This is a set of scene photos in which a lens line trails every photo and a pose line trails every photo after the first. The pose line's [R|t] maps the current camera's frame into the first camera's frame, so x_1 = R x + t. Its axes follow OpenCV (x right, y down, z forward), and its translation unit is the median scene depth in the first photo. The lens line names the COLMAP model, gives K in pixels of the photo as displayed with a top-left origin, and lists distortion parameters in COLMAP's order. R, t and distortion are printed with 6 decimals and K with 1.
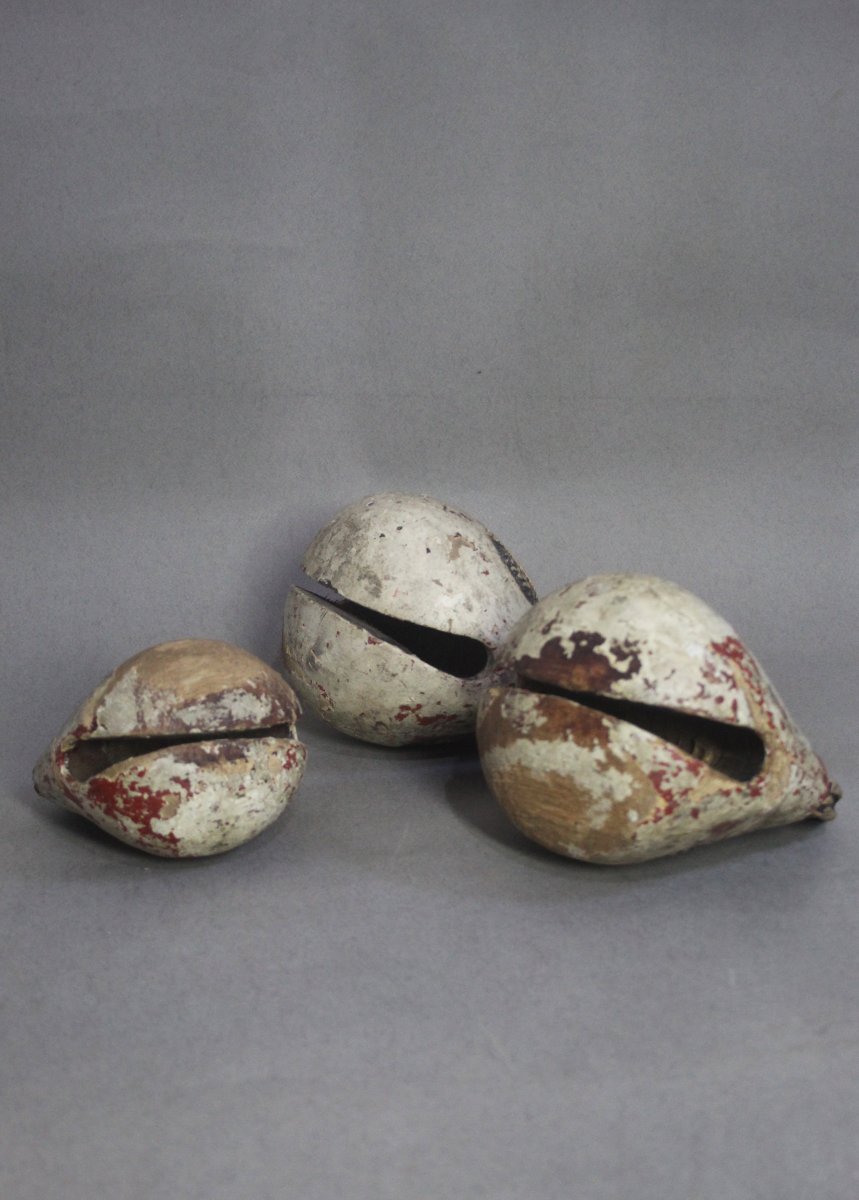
lens RADIAL K [[1526.4, 0, 432.3], [0, 1526.4, 609.7], [0, 0, 1]] dist [-0.099485, 0.000000]
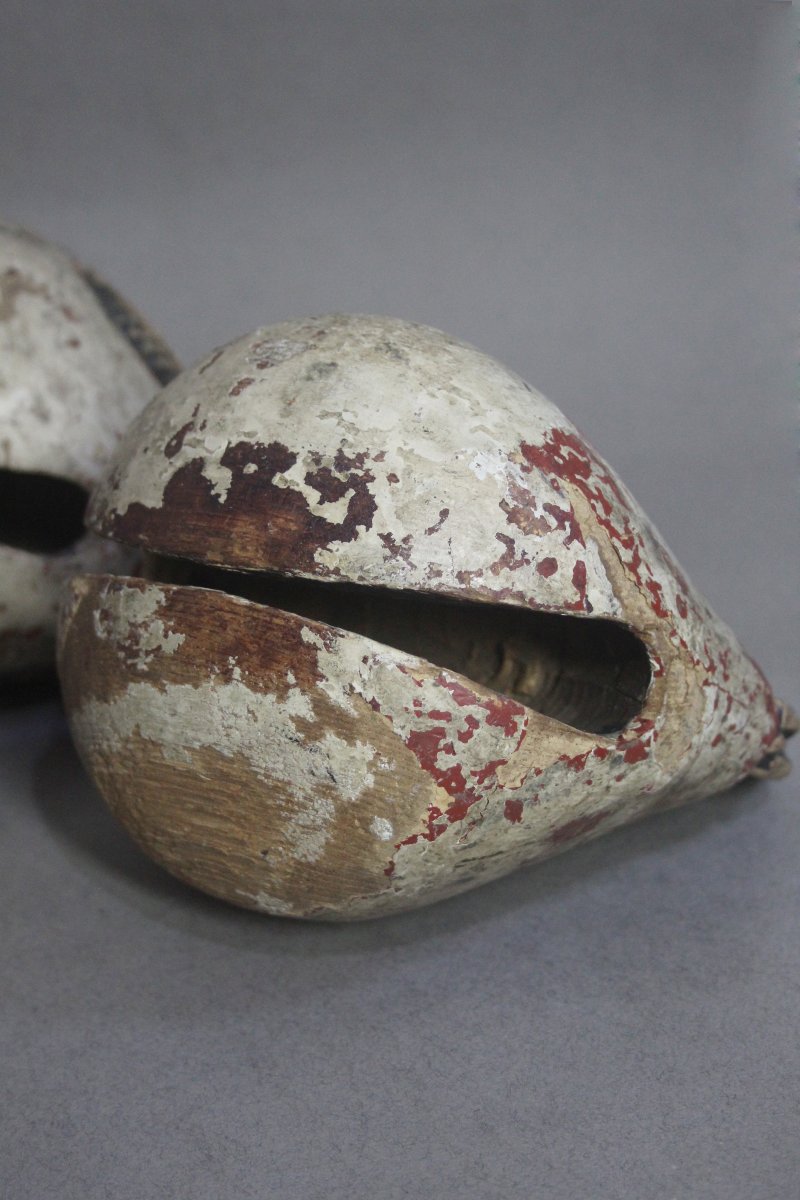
lens RADIAL K [[2163.3, 0, 400.3], [0, 2163.3, 596.7], [0, 0, 1]] dist [-0.065167, 0.000000]
pose [[0.989460, -0.086086, 0.116435, 0.063218], [0.076447, 0.993455, 0.084873, 0.008182], [-0.122979, -0.075077, 0.989565, 0.332083]]
